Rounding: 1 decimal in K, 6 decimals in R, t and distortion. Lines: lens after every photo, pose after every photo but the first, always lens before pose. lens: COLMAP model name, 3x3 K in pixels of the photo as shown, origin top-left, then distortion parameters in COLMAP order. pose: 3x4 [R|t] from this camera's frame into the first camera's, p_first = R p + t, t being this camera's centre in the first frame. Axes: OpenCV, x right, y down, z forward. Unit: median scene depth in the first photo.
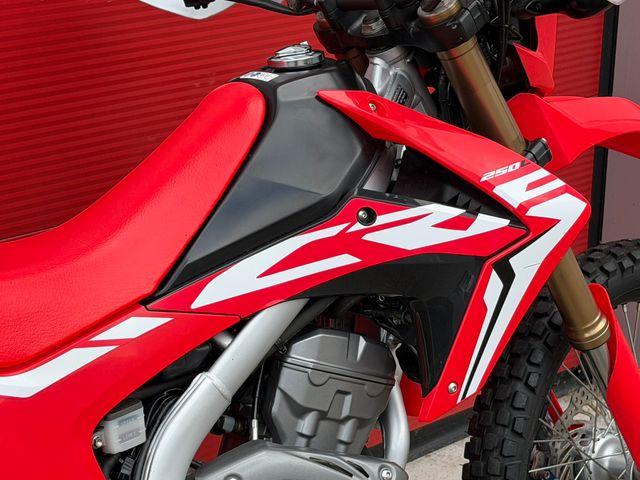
lens RADIAL K [[1500.8, 0, 301.6], [0, 1500.8, 234.0], [0, 0, 1]] dist [0.143055, 0.000000]
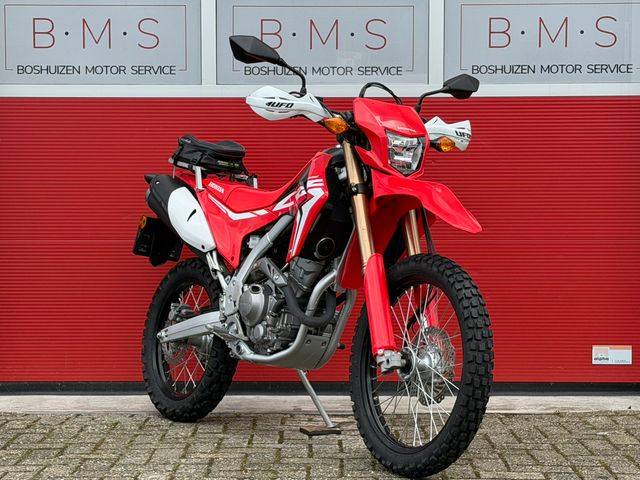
lens RADIAL K [[1500.8, 0, 306.8], [0, 1500.8, 260.1], [0, 0, 1]] dist [0.143055, 0.000000]
pose [[-0.038538, 0.017859, -0.999098, 2.922375], [-0.367273, 0.929604, 0.030784, 0.020156], [0.929314, 0.368128, -0.029266, 1.123709]]
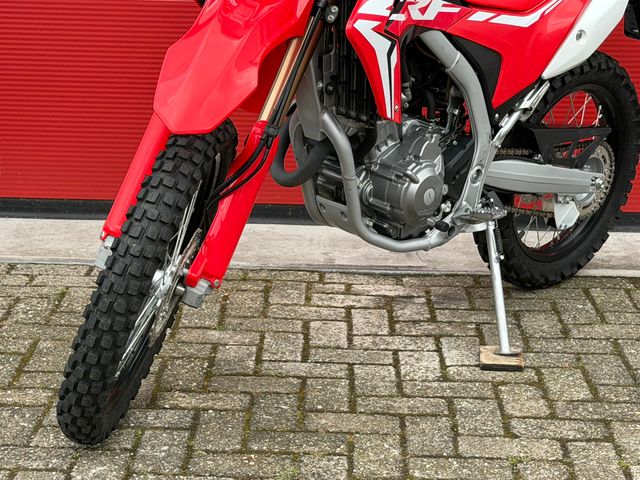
lens RADIAL K [[1500.8, 0, 312.8], [0, 1500.8, 261.3], [0, 0, 1]] dist [0.143055, 0.000000]
pose [[-0.049705, 0.255299, -0.965584, 1.799226], [-0.382519, 0.888197, 0.254528, -0.144862], [0.922610, 0.382006, 0.053509, 0.977787]]
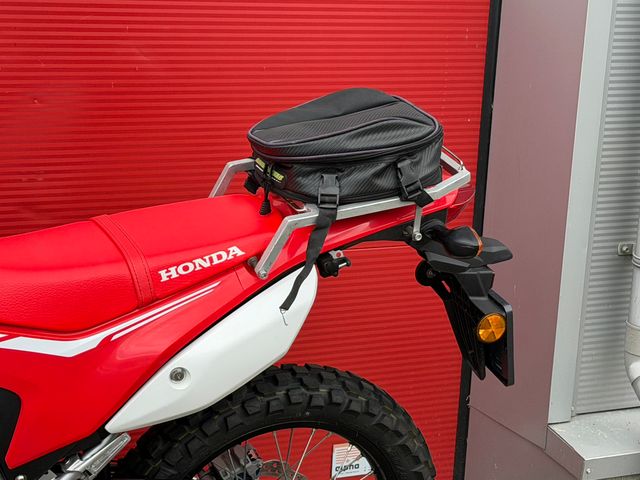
lens RADIAL K [[1500.8, 0, 323.2], [0, 1500.8, 246.0], [0, 0, 1]] dist [0.143055, 0.000000]
pose [[-0.420675, 0.204048, -0.883966, 0.851710], [-0.410407, 0.826170, 0.386017, -0.673180], [0.809072, 0.525174, -0.263807, 1.673057]]
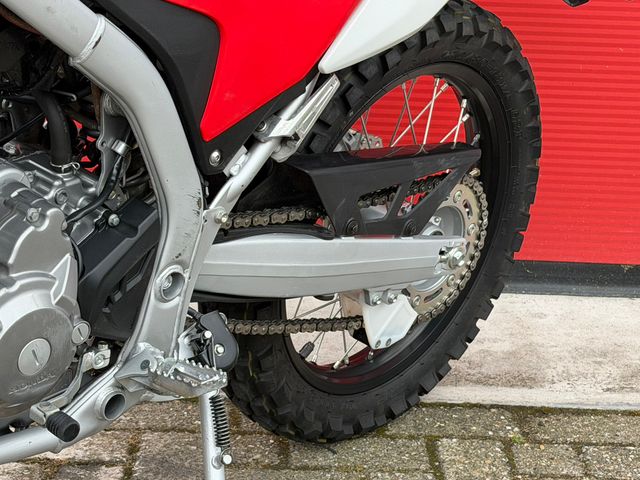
lens RADIAL K [[1500.8, 0, 314.7], [0, 1500.8, 251.8], [0, 0, 1]] dist [0.143055, 0.000000]
pose [[-0.005415, 0.324610, -0.945833, 0.705838], [-0.409724, 0.862088, 0.298214, -0.143474], [0.912194, 0.389145, 0.128332, 1.191746]]
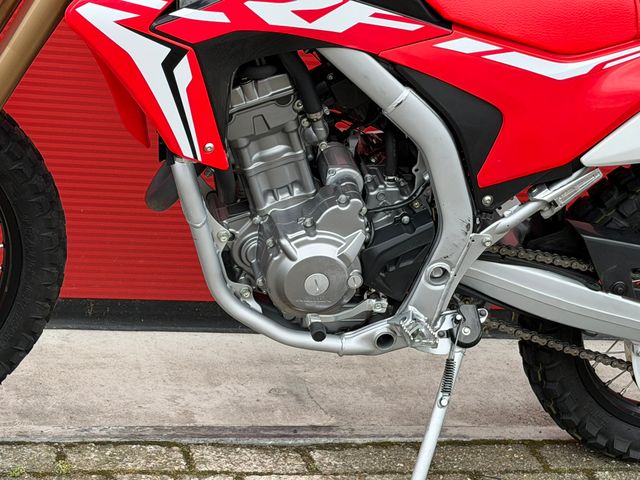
lens RADIAL K [[1500.8, 0, 314.1], [0, 1500.8, 251.0], [0, 0, 1]] dist [0.143055, 0.000000]
pose [[-0.596243, 0.212817, -0.774082, 0.942925], [-0.430902, 0.728719, 0.532251, -0.488880], [0.677361, 0.650905, -0.342791, 1.593959]]
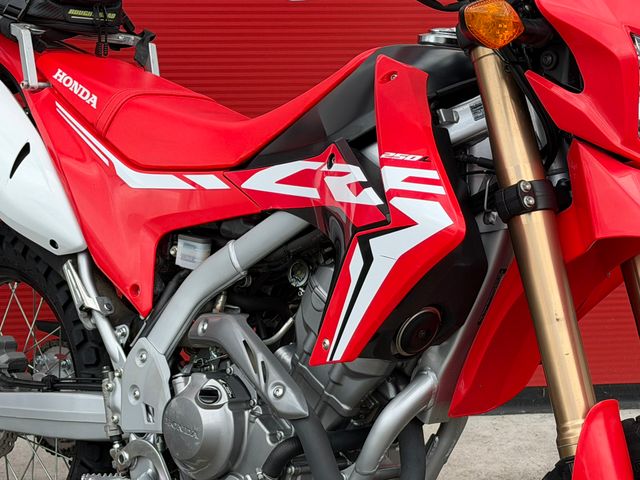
lens RADIAL K [[1500.8, 0, 311.0], [0, 1500.8, 255.9], [0, 0, 1]] dist [0.143055, 0.000000]
pose [[0.131945, 0.242898, -0.961037, 1.094434], [-0.373800, 0.910130, 0.178711, -0.136995], [0.918076, 0.335656, 0.210882, 0.754502]]
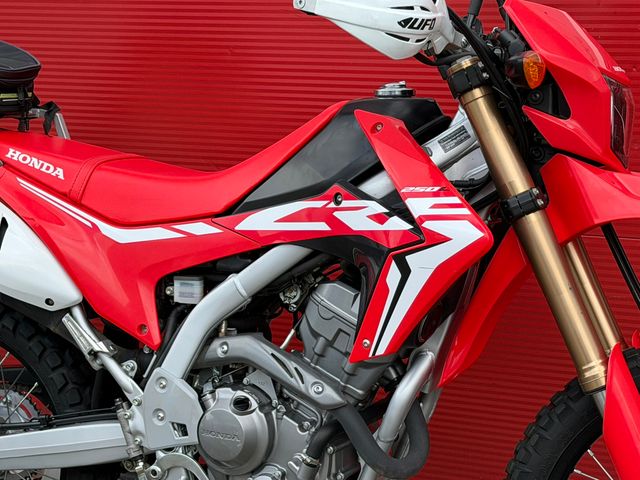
lens RADIAL K [[1500.8, 0, 316.8], [0, 1500.8, 243.1], [0, 0, 1]] dist [0.143055, 0.000000]
pose [[0.456648, 0.198491, -0.867222, 1.212357], [-0.270719, 0.959568, 0.077076, -0.072374], [0.847457, 0.199576, 0.491920, 0.300007]]
